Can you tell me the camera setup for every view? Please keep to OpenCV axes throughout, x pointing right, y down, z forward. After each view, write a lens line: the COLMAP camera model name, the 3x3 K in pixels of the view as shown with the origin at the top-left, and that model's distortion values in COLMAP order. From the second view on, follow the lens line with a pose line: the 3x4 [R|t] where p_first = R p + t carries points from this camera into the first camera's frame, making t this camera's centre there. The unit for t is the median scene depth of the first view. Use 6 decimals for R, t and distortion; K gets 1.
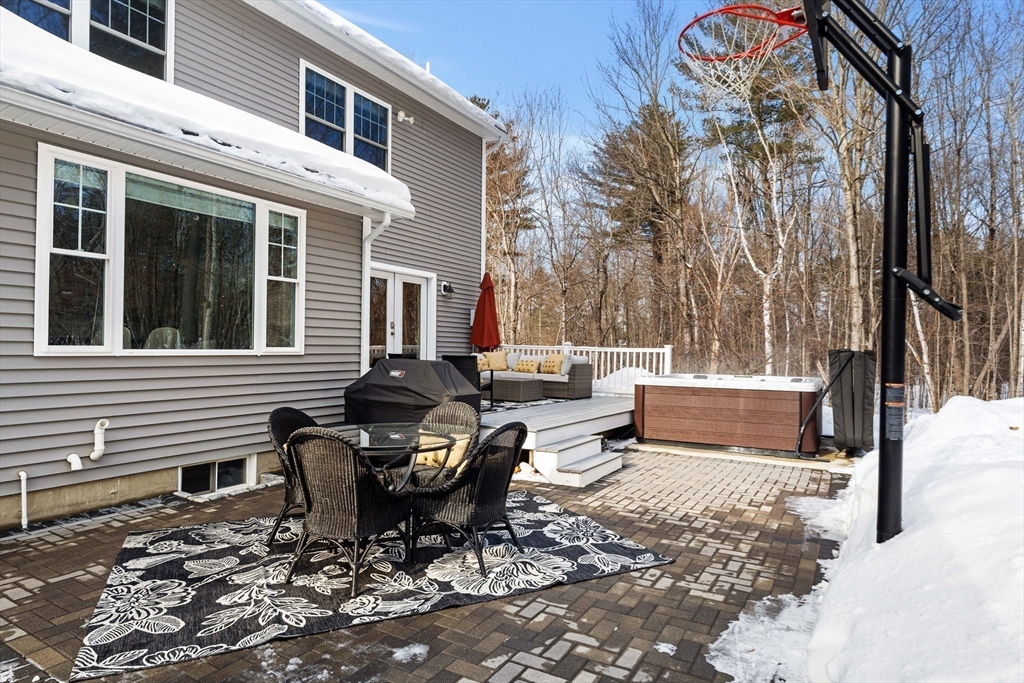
lens RADIAL K [[591.4, 0, 512.0], [0, 591.4, 341.5], [0, 0, 1]] dist [0.000216, -0.000031]
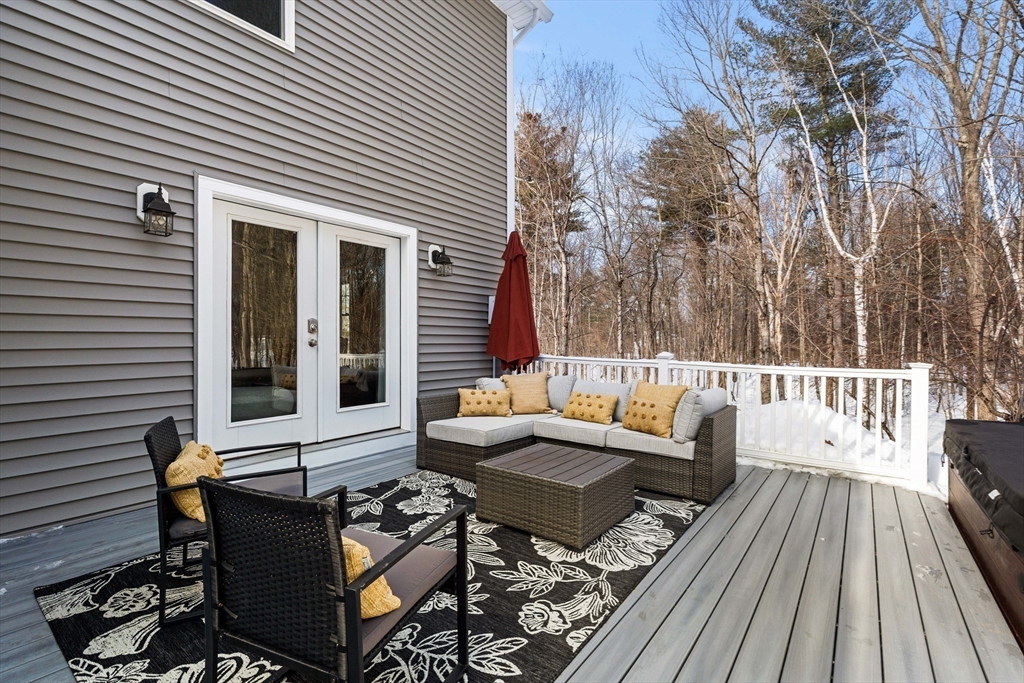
lens RADIAL K [[464.8, 0, 512.0], [0, 464.8, 341.5], [0, 0, 1]] dist [-0.000251, -0.000044]
pose [[0.993298, -0.011210, -0.115036, 0.006381], [0.013236, 0.999770, 0.016860, -0.016885], [0.114820, -0.018270, 0.993218, 0.558856]]
